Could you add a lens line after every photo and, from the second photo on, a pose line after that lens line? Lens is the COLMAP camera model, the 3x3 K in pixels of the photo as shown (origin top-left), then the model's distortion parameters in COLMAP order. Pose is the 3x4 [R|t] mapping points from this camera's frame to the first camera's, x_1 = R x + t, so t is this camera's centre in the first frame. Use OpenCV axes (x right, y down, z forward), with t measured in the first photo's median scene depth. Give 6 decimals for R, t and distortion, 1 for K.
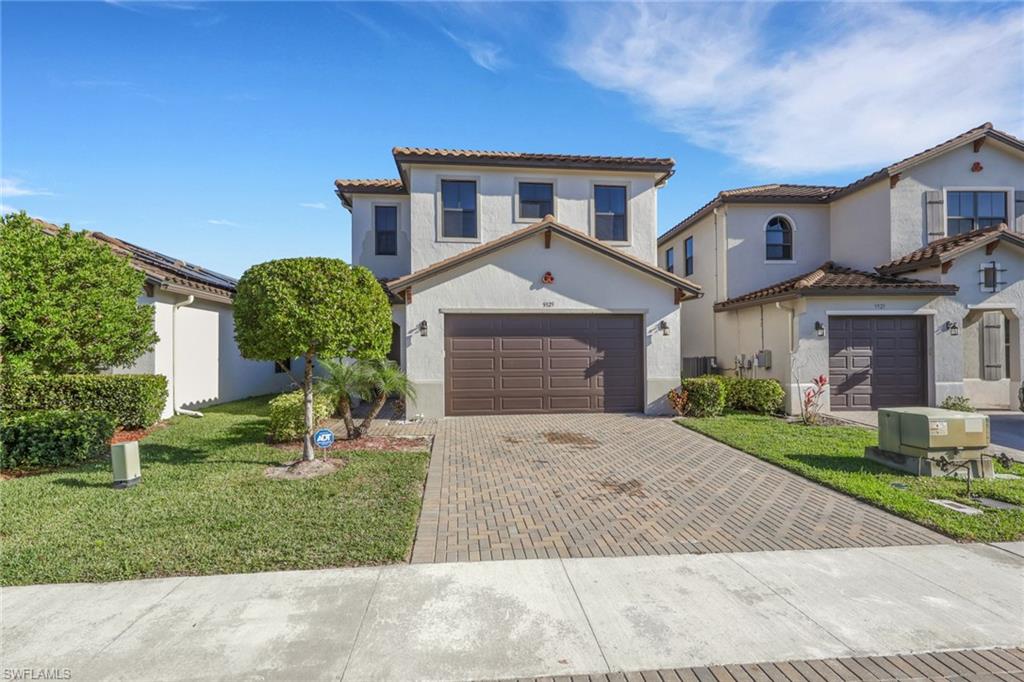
lens RADIAL K [[497.6, 0, 501.6], [0, 497.6, 339.2], [0, 0, 1]] dist [-0.000998, 0.000232]
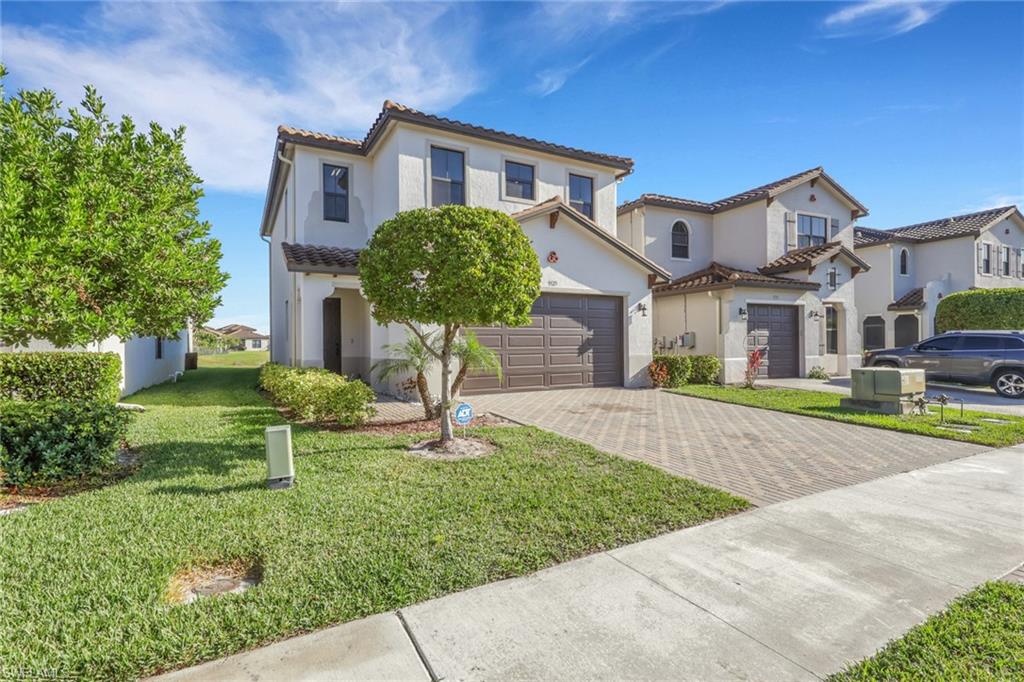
lens RADIAL K [[497.6, 0, 501.6], [0, 497.6, 339.2], [0, 0, 1]] dist [-0.000998, 0.000232]
pose [[0.918425, 0.003925, 0.395576, -0.395928], [-0.008957, 0.999901, 0.010874, 0.034073], [-0.395494, -0.013530, 0.918369, 0.096108]]
